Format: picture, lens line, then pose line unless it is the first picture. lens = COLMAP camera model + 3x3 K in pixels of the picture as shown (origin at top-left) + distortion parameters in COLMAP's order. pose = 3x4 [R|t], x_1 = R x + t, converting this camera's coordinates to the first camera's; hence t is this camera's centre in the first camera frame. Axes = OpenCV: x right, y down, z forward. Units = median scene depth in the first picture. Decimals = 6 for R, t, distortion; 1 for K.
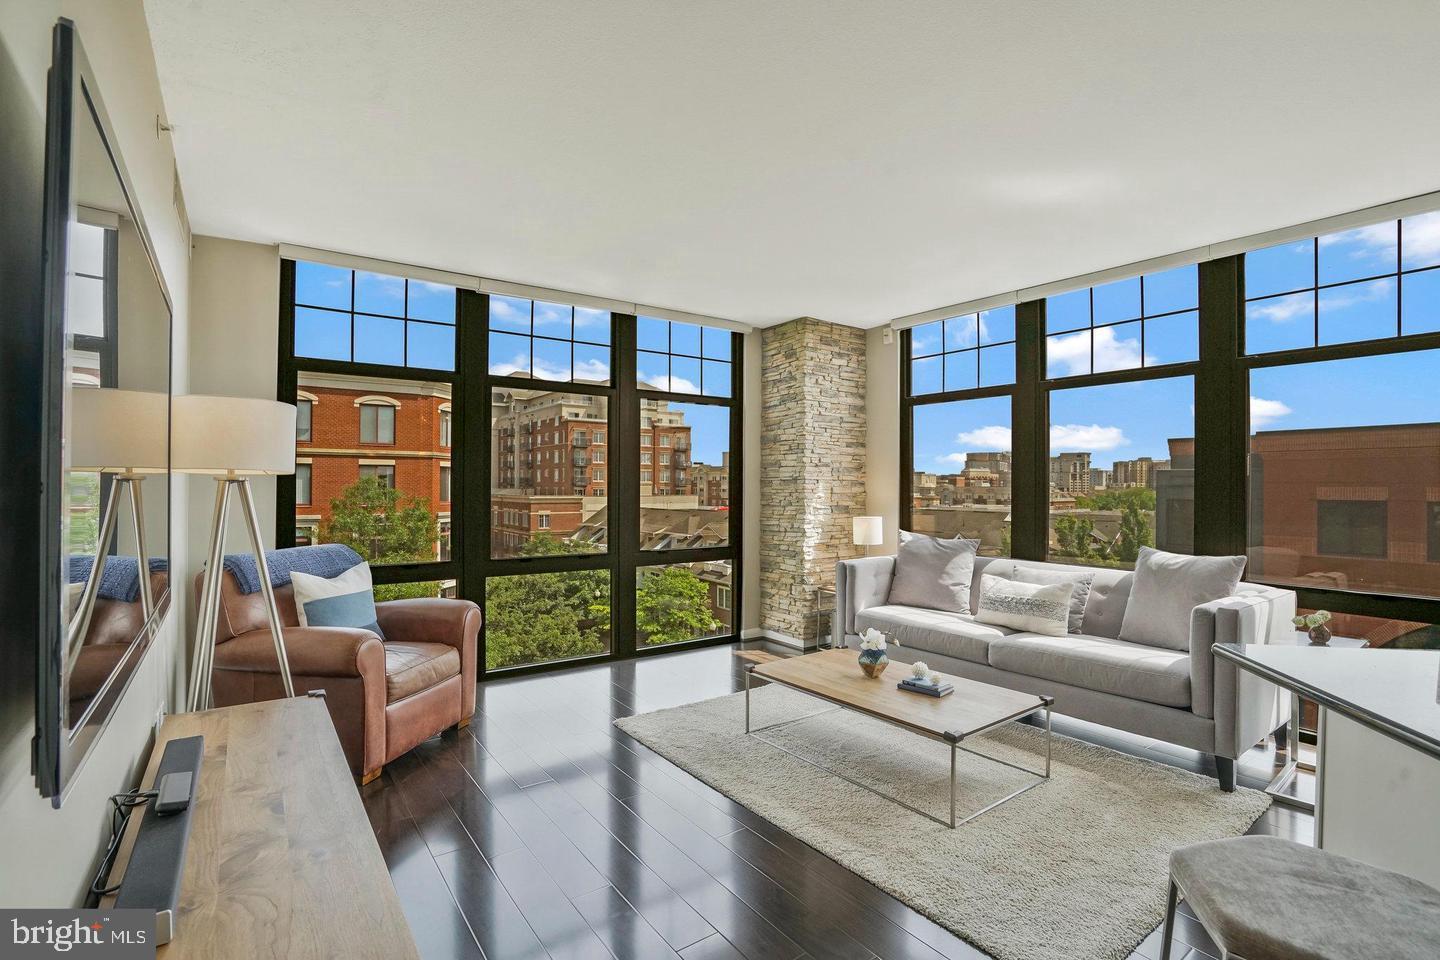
lens RADIAL K [[681.4, 0, 720.1], [0, 681.4, 483.4], [0, 0, 1]] dist [-0.043466, 0.016001]
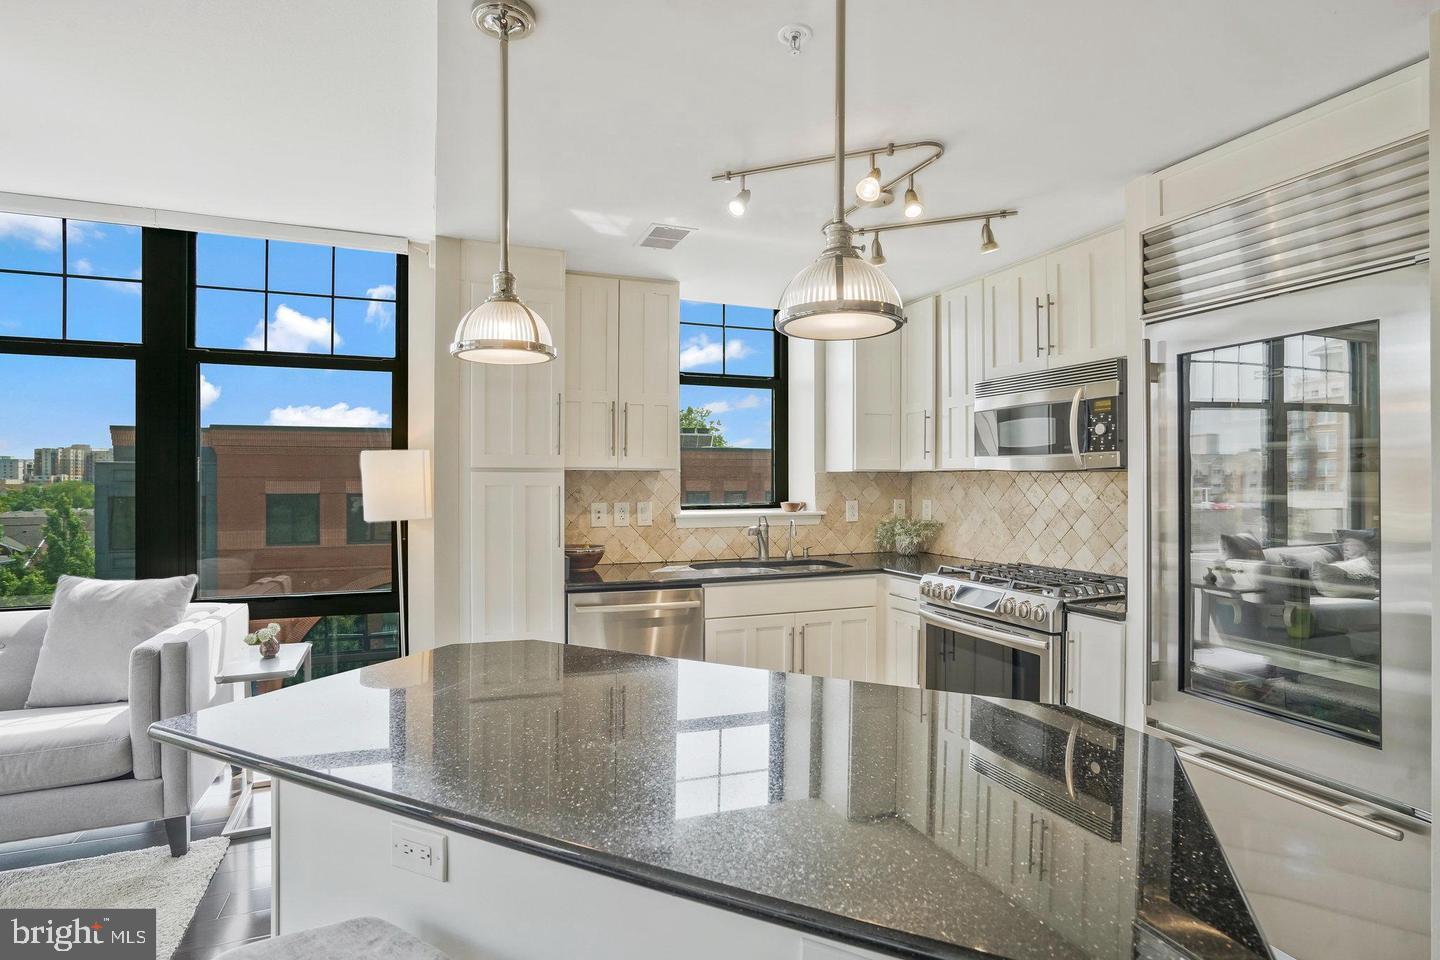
lens RADIAL K [[718.2, 0, 723.9], [0, 718.2, 482.0], [0, 0, 1]] dist [-0.042192, 0.012644]
pose [[0.259818, -0.006802, 0.965634, 0.039786], [-0.001742, 0.999970, 0.007513, -0.013356], [-0.965656, -0.003634, 0.259799, 0.046065]]
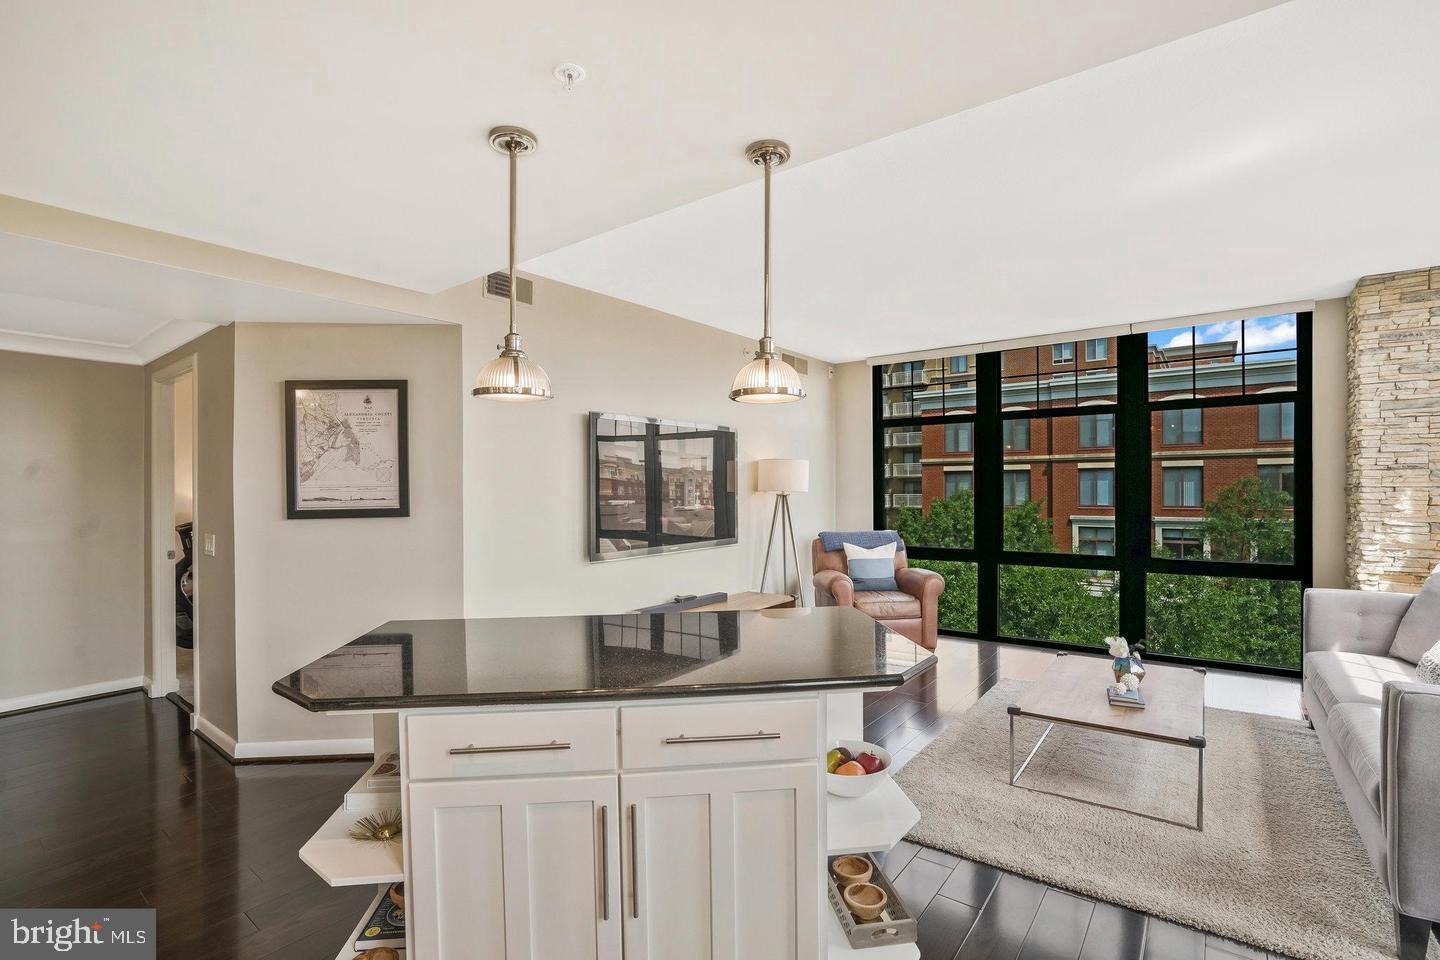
lens RADIAL K [[681.4, 0, 713.1], [0, 681.4, 485.6], [0, 0, 1]] dist [-0.043466, 0.016001]
pose [[0.285134, -0.007572, -0.958458, 0.638911], [0.010431, 0.999934, -0.004797, -0.011588], [0.958431, -0.008630, 0.285194, 0.075518]]
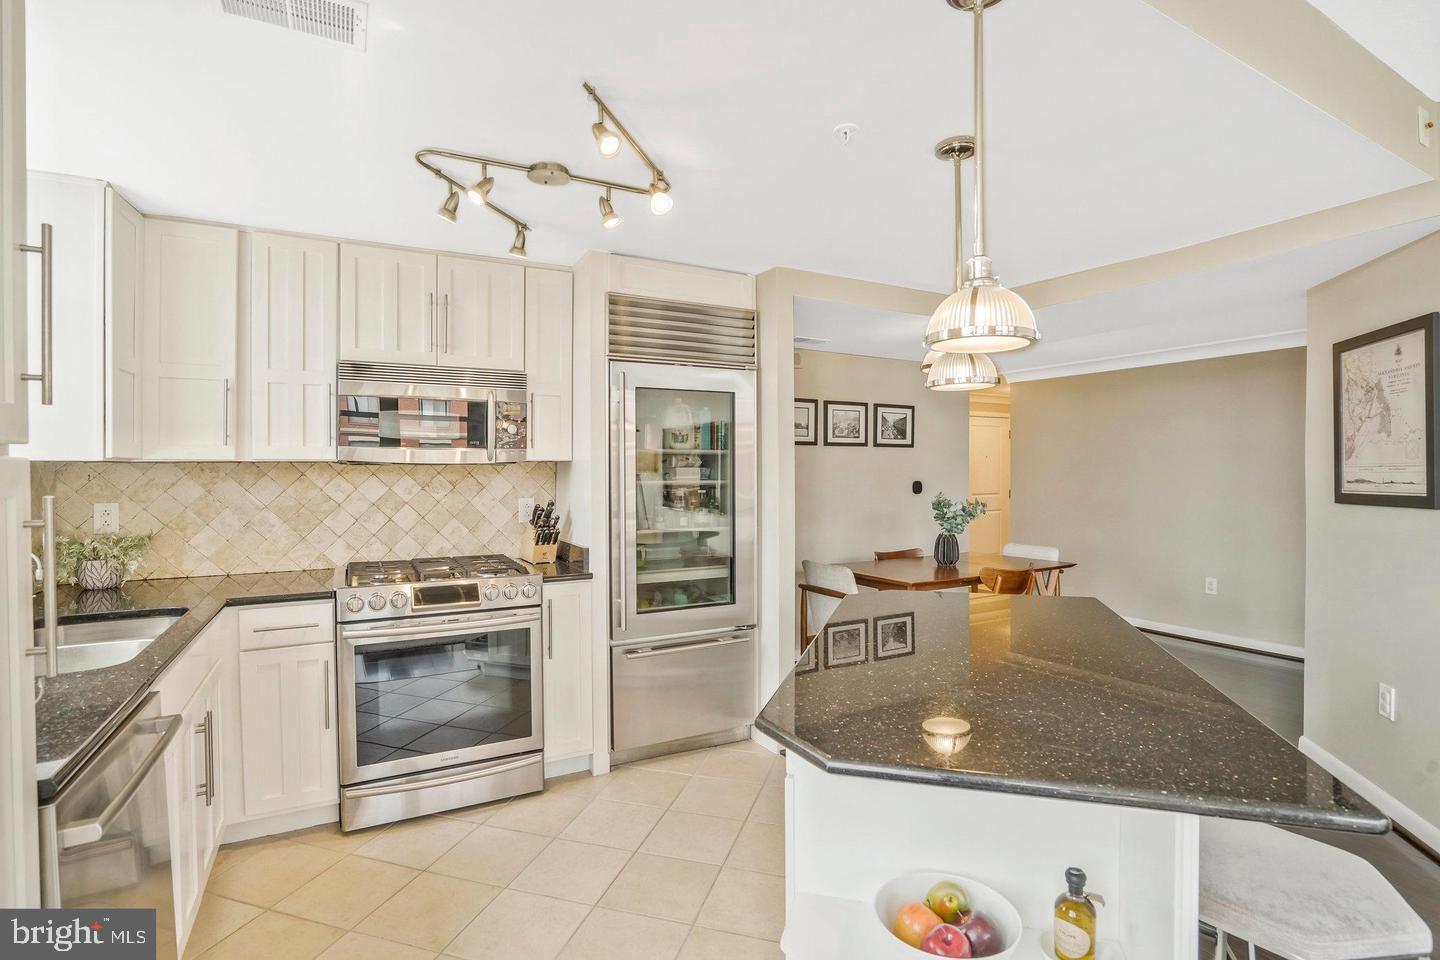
lens RADIAL K [[681.4, 0, 710.2], [0, 681.4, 472.3], [0, 0, 1]] dist [-0.043466, 0.016001]
pose [[-0.989172, -0.001650, 0.146748, 0.358098], [-0.001478, 0.999998, 0.001284, -0.012412], [-0.146750, 0.001054, -0.989173, 0.471589]]
